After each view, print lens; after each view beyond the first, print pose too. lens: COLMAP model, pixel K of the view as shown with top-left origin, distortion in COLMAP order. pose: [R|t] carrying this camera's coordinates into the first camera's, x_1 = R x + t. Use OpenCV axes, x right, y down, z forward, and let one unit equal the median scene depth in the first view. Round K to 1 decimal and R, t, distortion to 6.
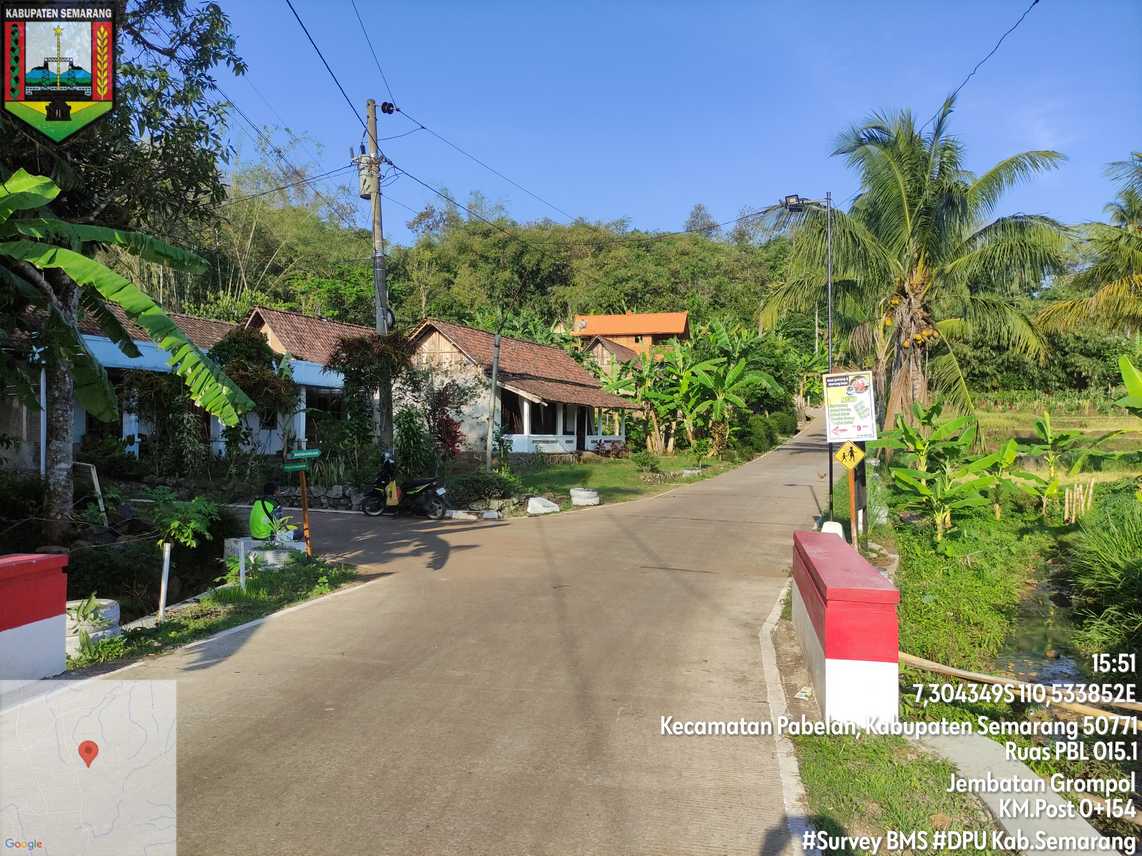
lens RADIAL K [[838.5, 0, 567.4], [0, 838.5, 428.1], [0, 0, 1]] dist [0.045311, -0.042253]
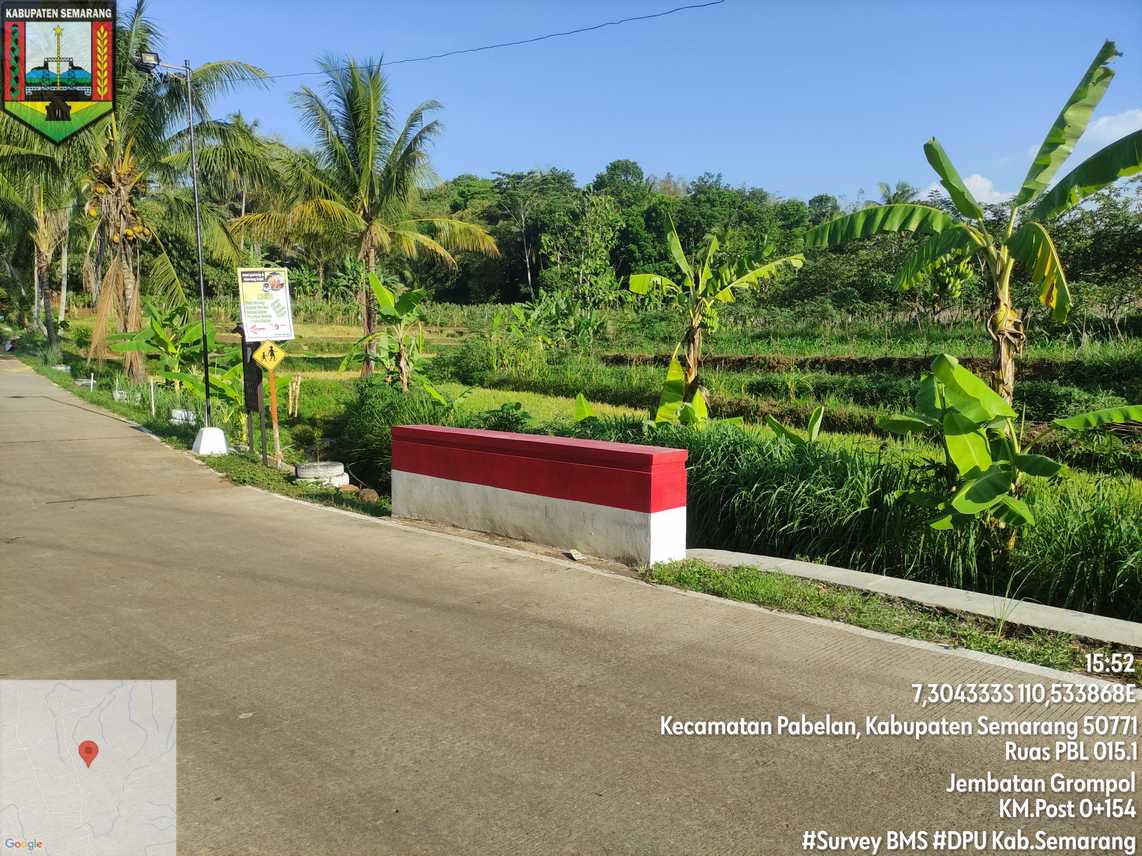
lens RADIAL K [[838.5, 0, 568.4], [0, 838.5, 426.0], [0, 0, 1]] dist [0.045311, -0.042253]
pose [[0.553123, -0.083196, 0.828935, -0.110544], [-0.006827, 0.994515, 0.104370, 0.003888], [-0.833072, -0.063389, 0.549521, 0.066875]]
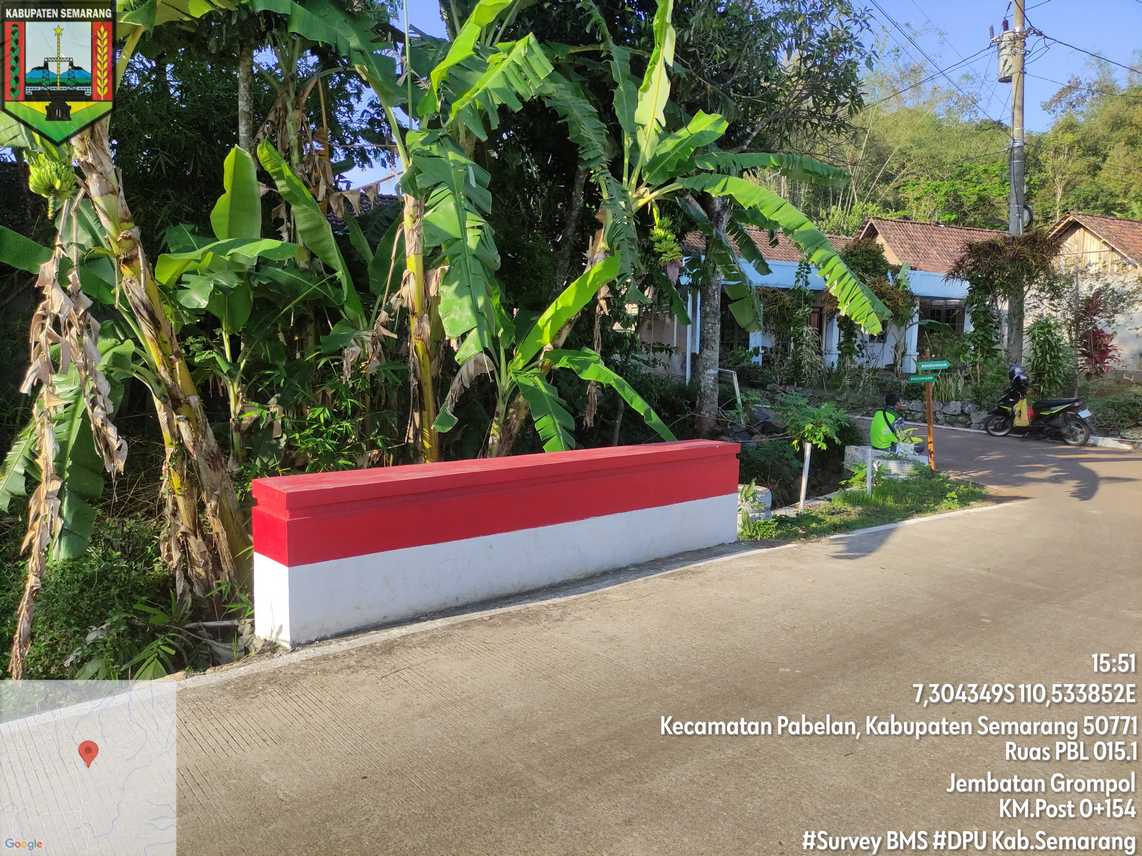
lens RADIAL K [[838.5, 0, 567.2], [0, 838.5, 425.2], [0, 0, 1]] dist [0.045311, -0.042253]
pose [[0.776261, 0.066919, -0.626850, -0.009052], [-0.005831, 0.995070, 0.099007, 0.001935], [0.630385, -0.073200, 0.772824, -0.007788]]
